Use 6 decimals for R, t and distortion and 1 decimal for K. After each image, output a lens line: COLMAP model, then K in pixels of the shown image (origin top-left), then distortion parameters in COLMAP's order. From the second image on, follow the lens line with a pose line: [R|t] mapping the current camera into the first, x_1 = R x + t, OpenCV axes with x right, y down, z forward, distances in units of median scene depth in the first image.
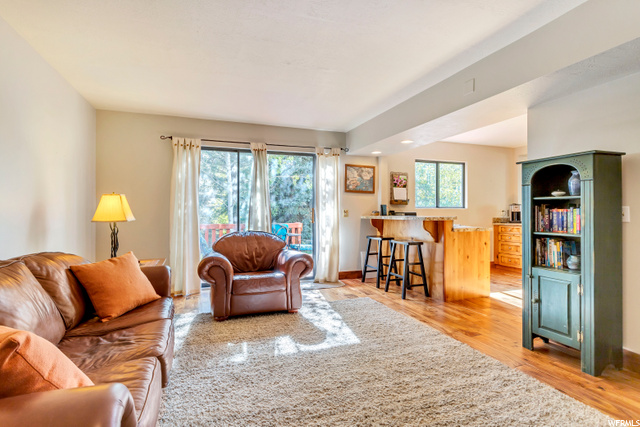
lens RADIAL K [[312.3, 0, 318.8], [0, 312.3, 212.4], [0, 0, 1]] dist [0.003816, 0.003626]
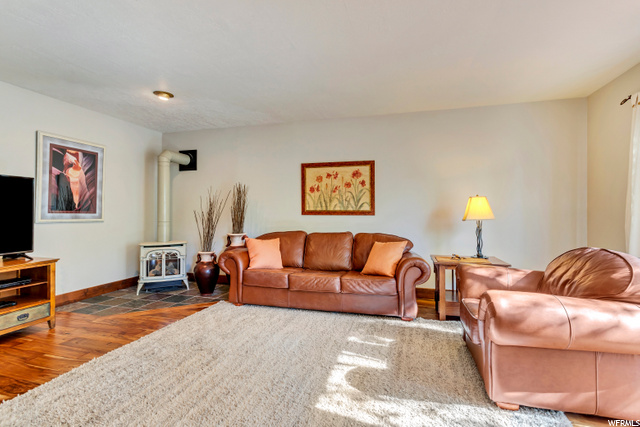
lens RADIAL K [[312.3, 0, 314.8], [0, 312.3, 210.9], [0, 0, 1]] dist [0.003816, 0.003626]
pose [[-0.619443, 0.005181, -0.785024, 0.305963], [0.004171, 0.999986, 0.003308, -0.002463], [0.785030, -0.001226, -0.619456, 0.659213]]
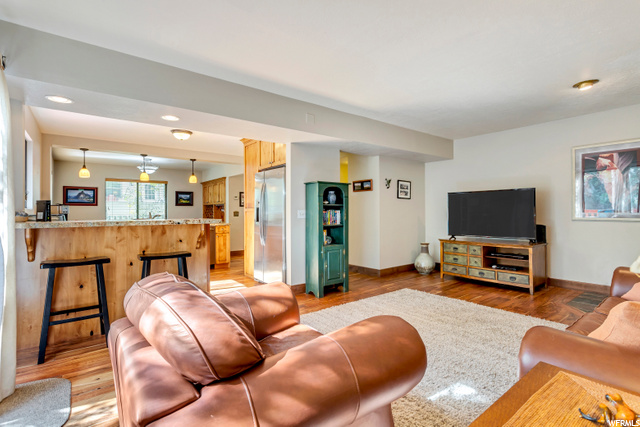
lens RADIAL K [[312.3, 0, 322.2], [0, 312.3, 209.8], [0, 0, 1]] dist [0.003816, 0.003626]
pose [[-0.280965, 0.011588, 0.959648, -0.421633], [0.005903, 0.999929, -0.010346, 0.000100], [-0.959700, 0.002758, -0.281014, 0.663303]]
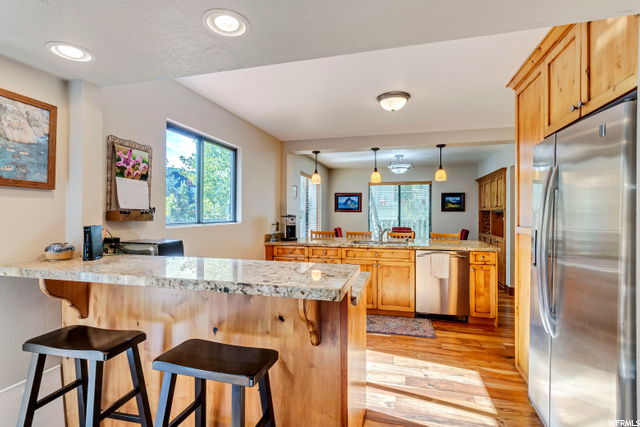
lens RADIAL K [[312.3, 0, 320.5], [0, 312.3, 212.3], [0, 0, 1]] dist [0.003816, 0.003626]
pose [[0.589191, 0.004828, 0.807979, 0.076717], [-0.004250, 0.999987, -0.002876, -0.036954], [-0.807983, -0.001739, 0.589204, 0.575557]]
